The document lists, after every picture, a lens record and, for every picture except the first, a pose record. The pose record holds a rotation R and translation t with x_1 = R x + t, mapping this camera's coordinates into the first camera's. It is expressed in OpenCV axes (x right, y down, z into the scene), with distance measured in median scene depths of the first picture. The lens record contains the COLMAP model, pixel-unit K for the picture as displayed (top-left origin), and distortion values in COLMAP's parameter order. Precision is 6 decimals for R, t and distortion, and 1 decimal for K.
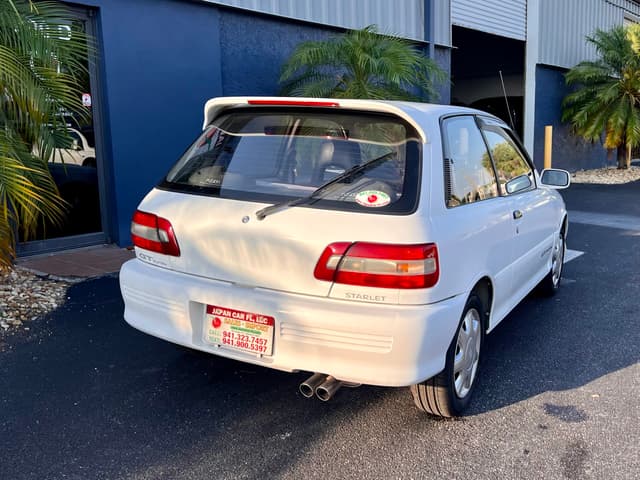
lens RADIAL K [[633.5, 0, 320.3], [0, 633.5, 233.8], [0, 0, 1]] dist [0.030474, 0.000000]
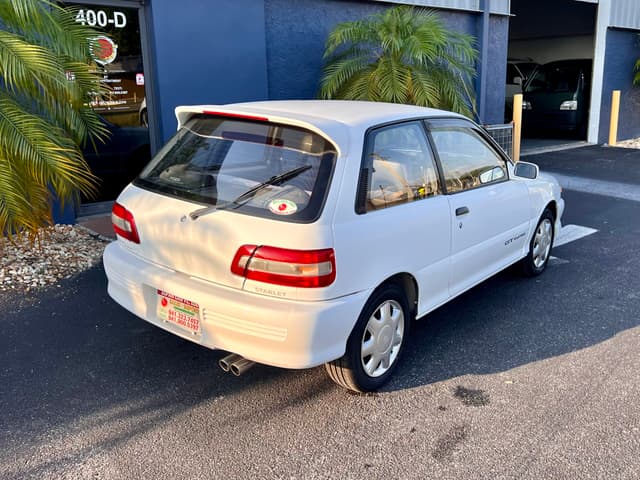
lens RADIAL K [[594.0, 0, 328.4], [0, 594.0, 229.4], [0, 0, 1]] dist [0.042887, 0.000267]
pose [[0.988749, 0.041169, -0.143811, 0.266346], [-0.029253, 0.996036, 0.084008, -0.089586], [0.146699, -0.078856, 0.986033, -0.046917]]
